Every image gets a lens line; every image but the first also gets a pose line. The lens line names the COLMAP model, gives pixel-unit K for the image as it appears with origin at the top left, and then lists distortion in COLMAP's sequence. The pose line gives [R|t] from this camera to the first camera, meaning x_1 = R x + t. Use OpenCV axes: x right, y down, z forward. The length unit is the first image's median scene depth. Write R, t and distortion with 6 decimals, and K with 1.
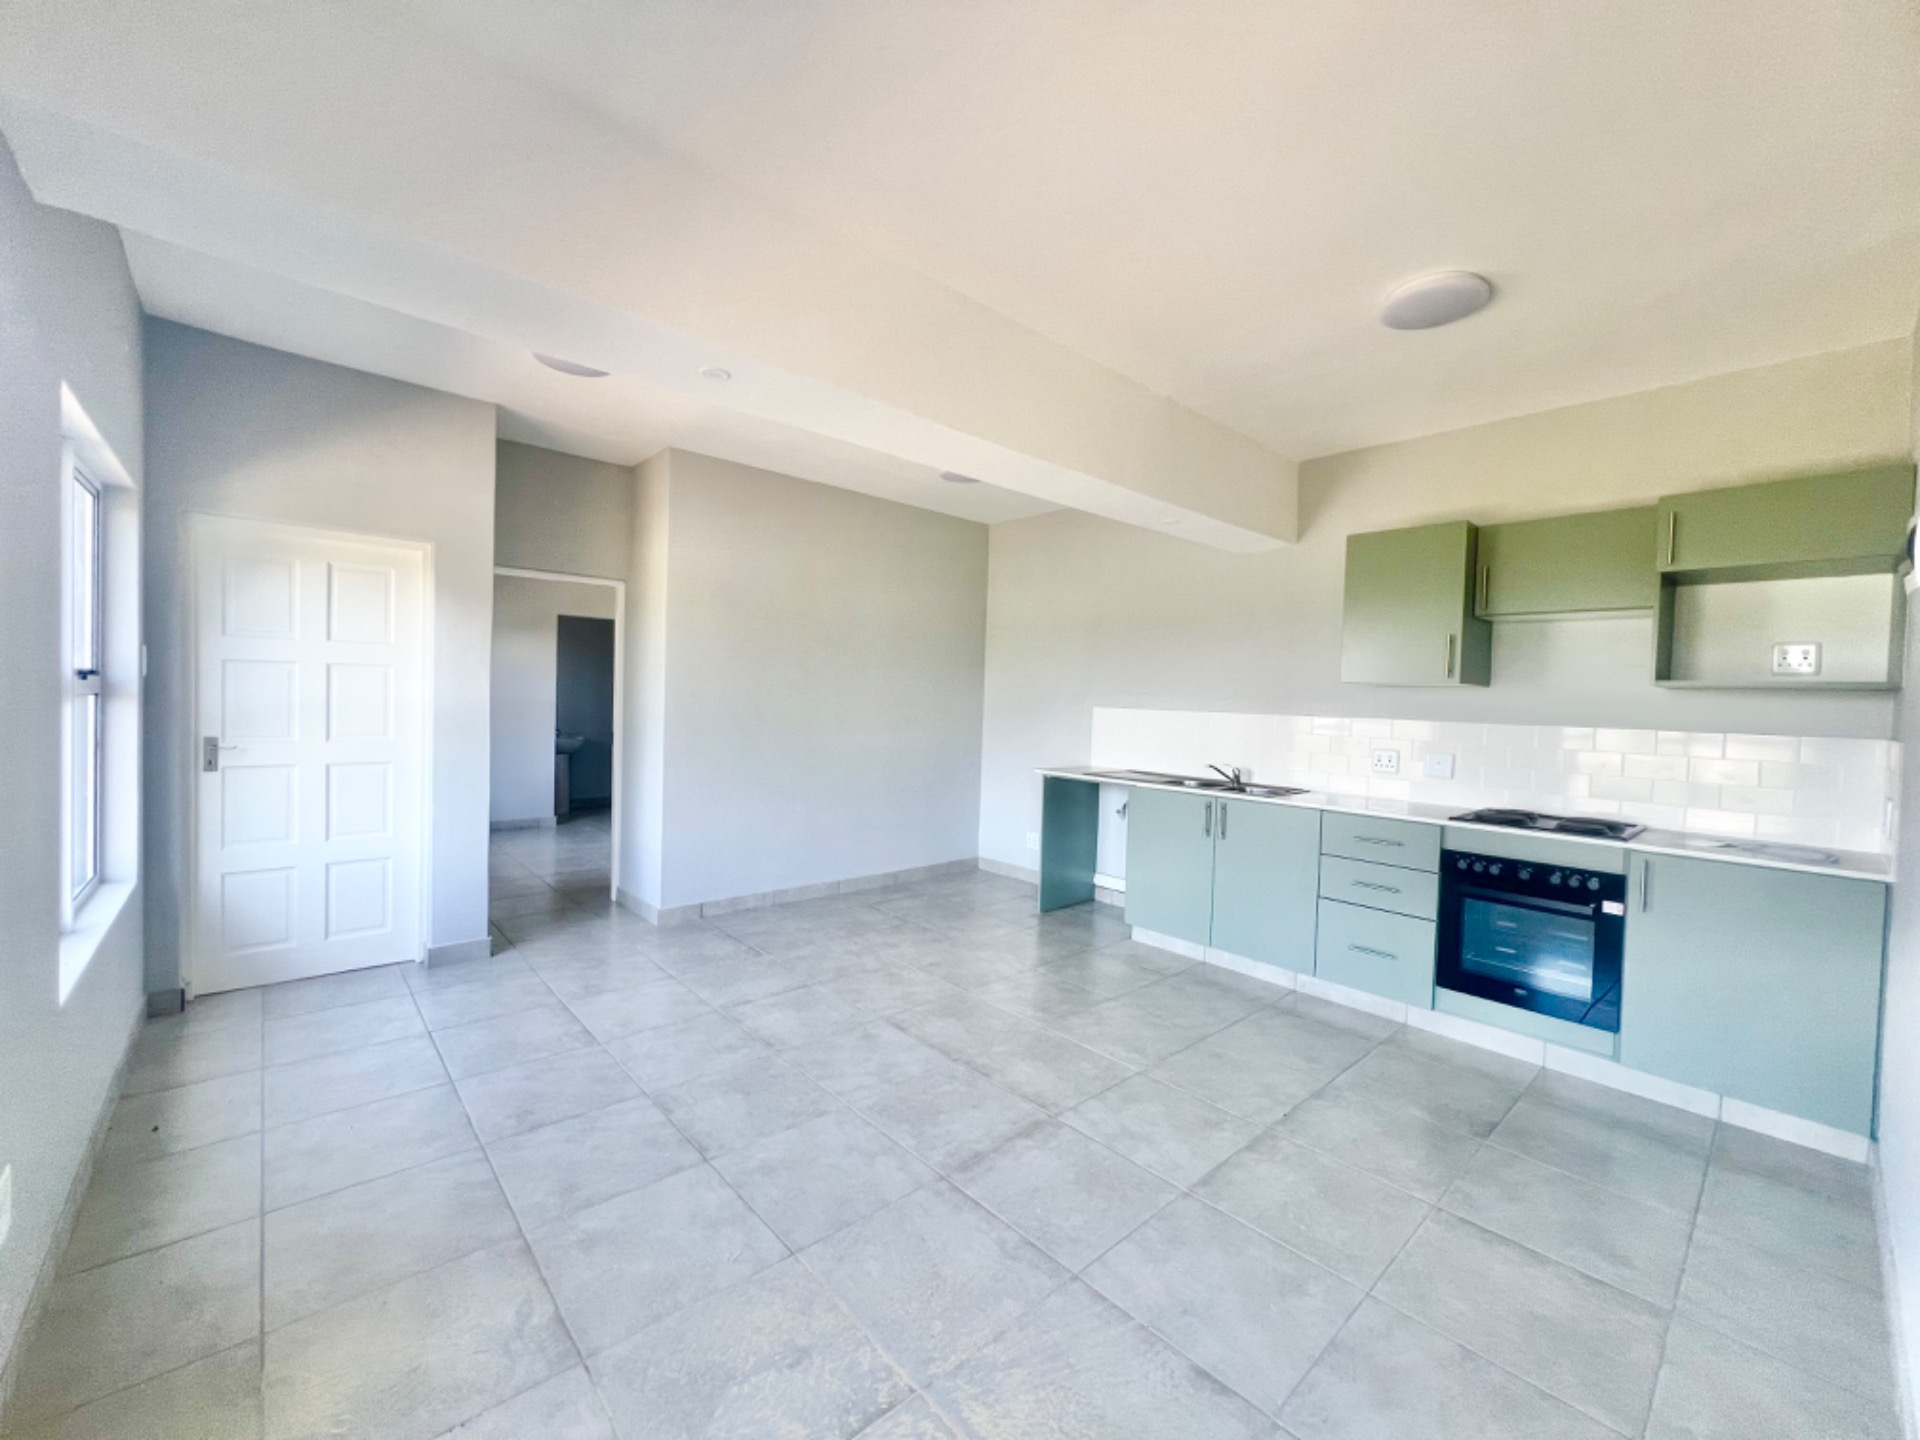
lens RADIAL K [[774.6, 0, 955.2], [0, 774.6, 713.3], [0, 0, 1]] dist [-0.001986, 0.000045]
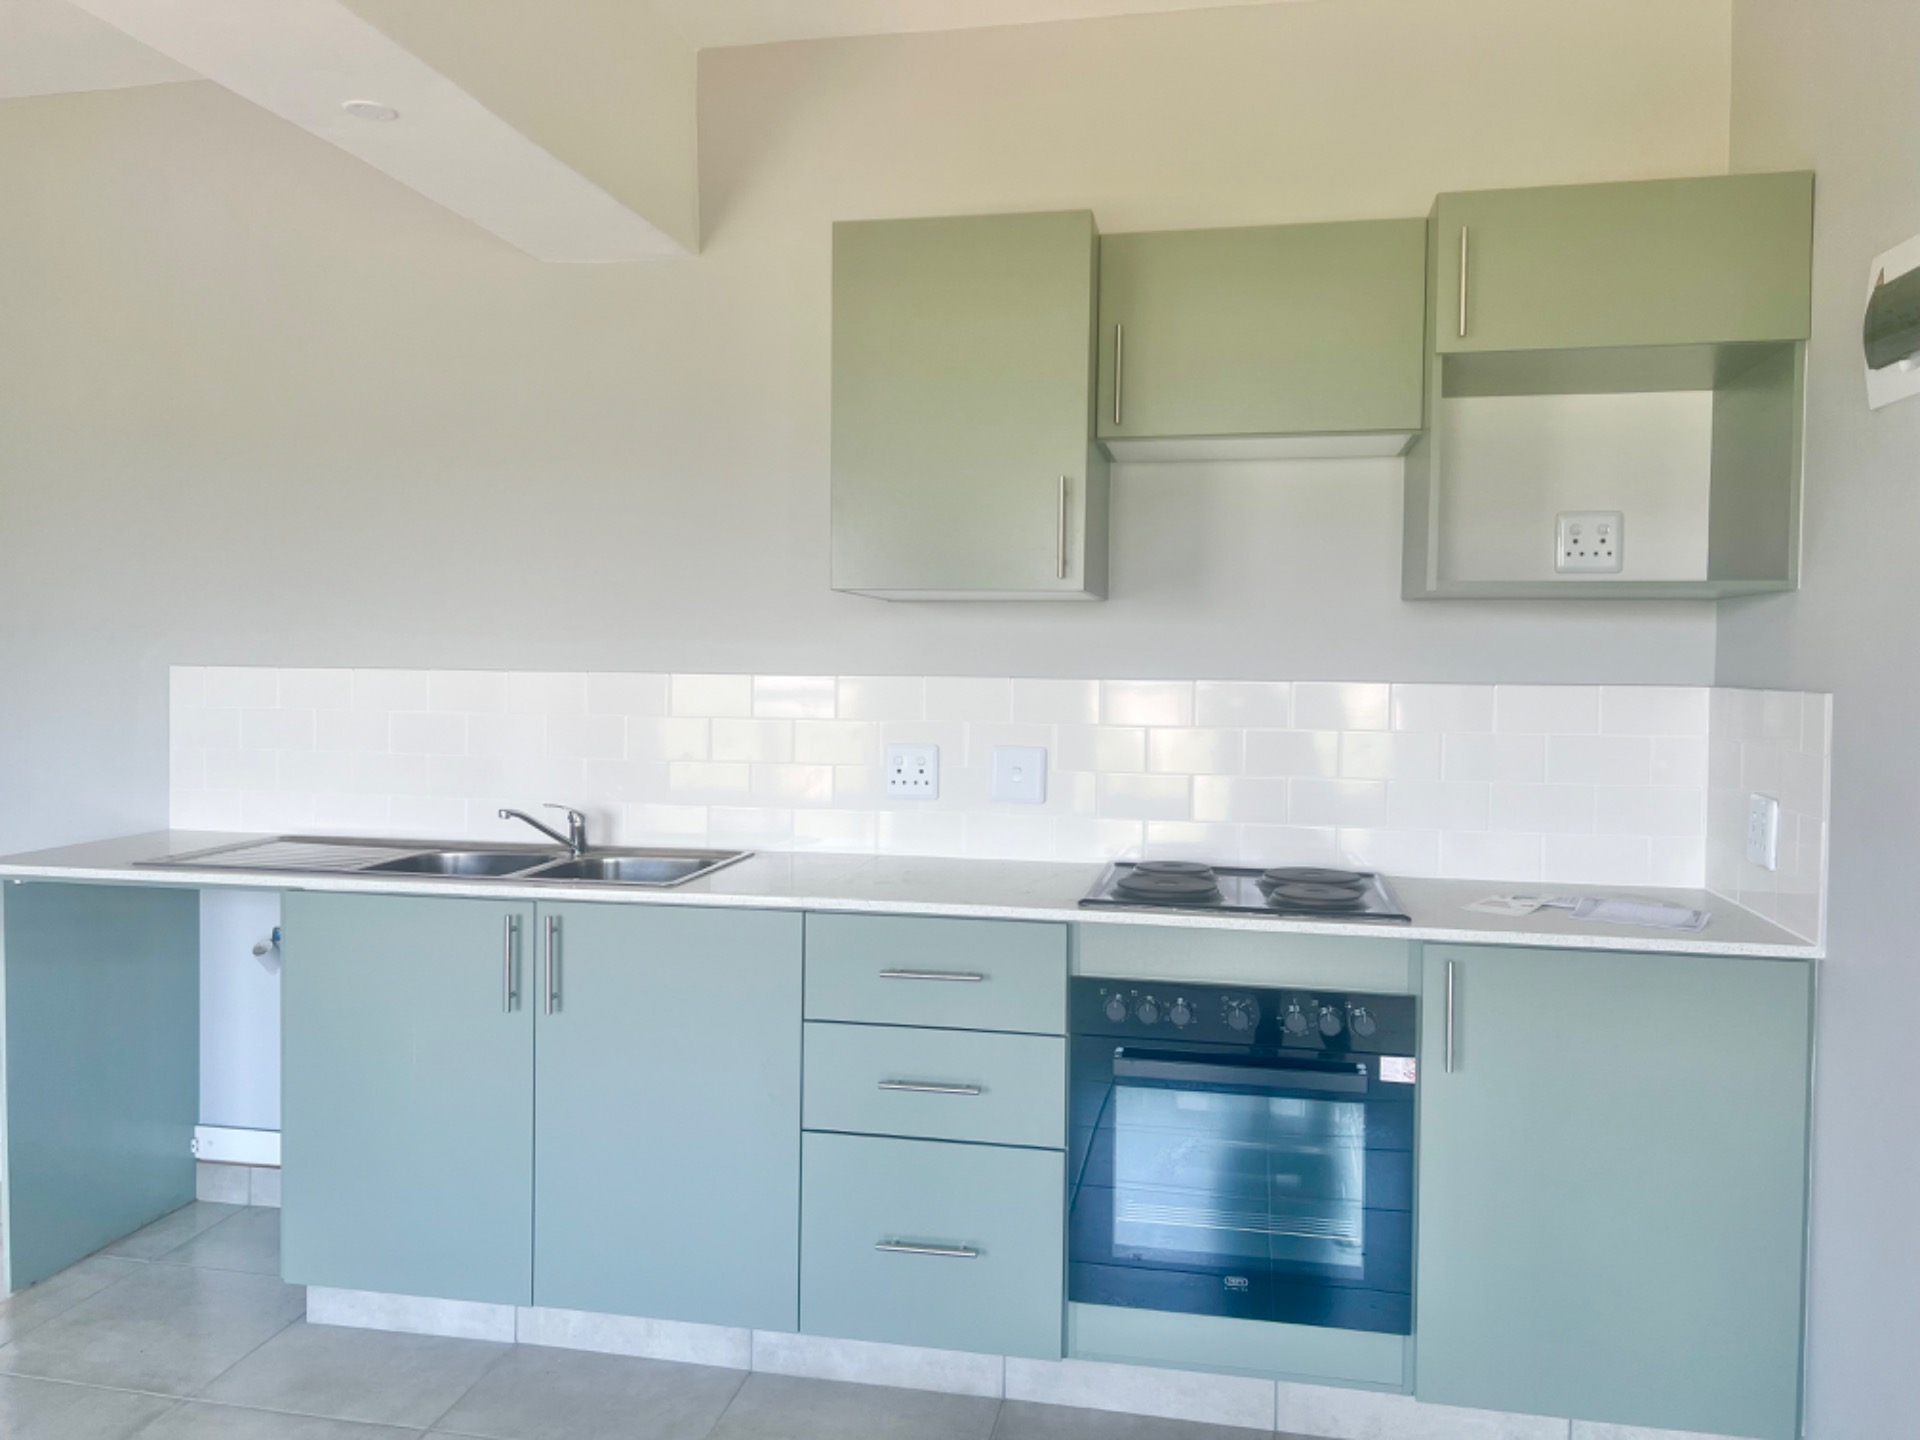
lens RADIAL K [[1439.2, 0, 956.7], [0, 1439.2, 706.8], [0, 0, 1]] dist [0.074956, -0.099034]
pose [[0.802323, -0.042284, 0.595390, 0.105720], [0.029083, 0.999072, 0.031762, -0.000685], [-0.596181, -0.008168, 0.802809, 0.378857]]
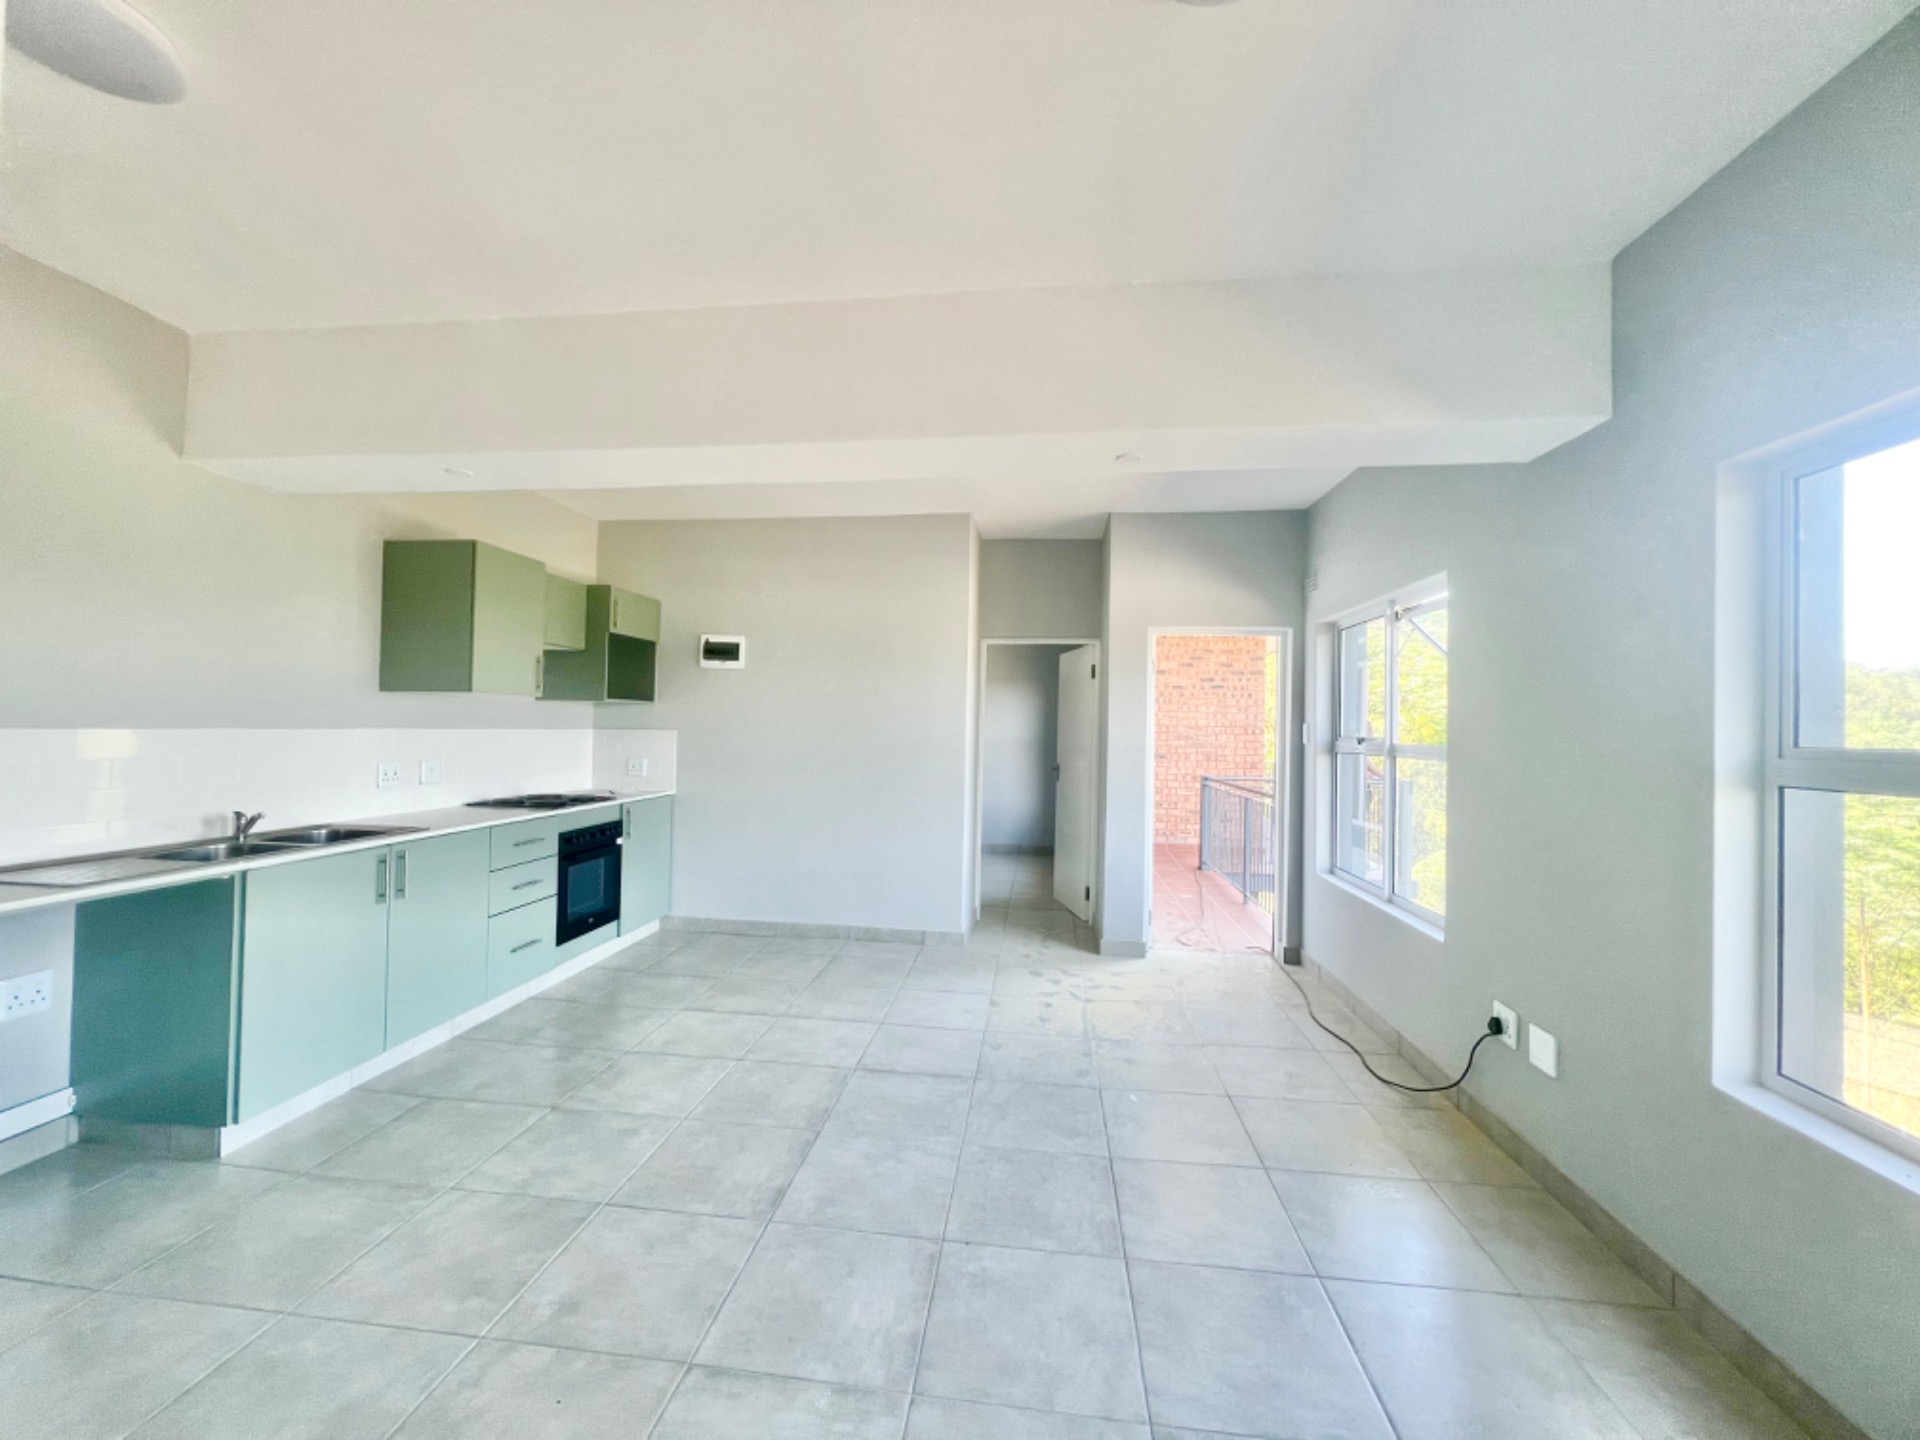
lens RADIAL K [[774.5, 0, 960.0], [0, 774.5, 720.0], [0, 0, 1]] dist [-0.001880, -0.000205]
pose [[-0.669071, -0.037725, 0.742240, -0.654831], [-0.023477, 0.999285, 0.029627, -0.051285], [-0.742828, 0.002397, -0.669479, 1.275947]]
